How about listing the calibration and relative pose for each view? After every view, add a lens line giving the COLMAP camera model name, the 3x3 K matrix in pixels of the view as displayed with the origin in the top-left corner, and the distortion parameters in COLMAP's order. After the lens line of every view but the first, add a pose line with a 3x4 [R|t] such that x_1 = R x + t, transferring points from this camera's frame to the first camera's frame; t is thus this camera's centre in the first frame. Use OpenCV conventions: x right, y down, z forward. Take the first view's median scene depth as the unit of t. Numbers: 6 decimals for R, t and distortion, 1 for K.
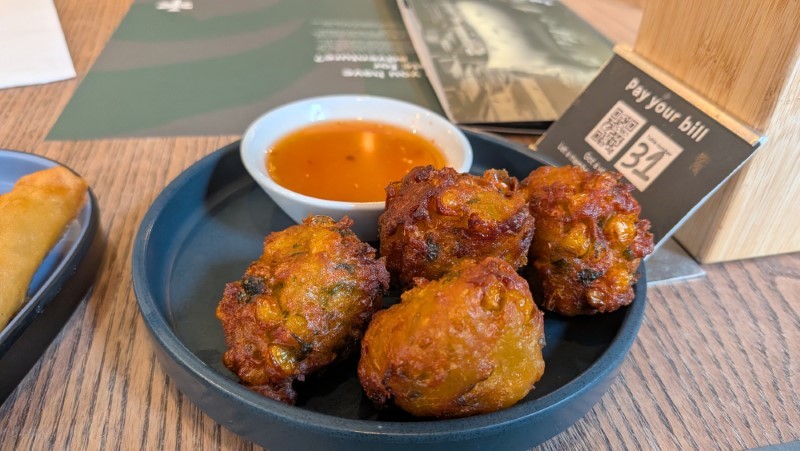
lens RADIAL K [[554.7, 0, 400.0], [0, 554.7, 225.5], [0, 0, 1]] dist [0.003913, -0.052909]
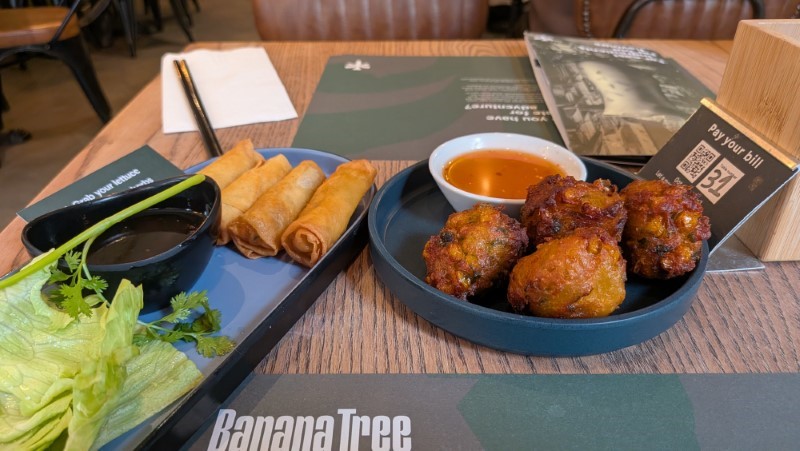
lens RADIAL K [[553.4, 0, 382.2], [0, 553.4, 244.1], [0, 0, 1]] dist [0.003227, -0.057834]
pose [[0.973528, 0.061613, -0.220107, -0.061944], [-0.072290, 0.996550, -0.040781, 0.160373], [0.216835, 0.055613, 0.974623, -0.530128]]
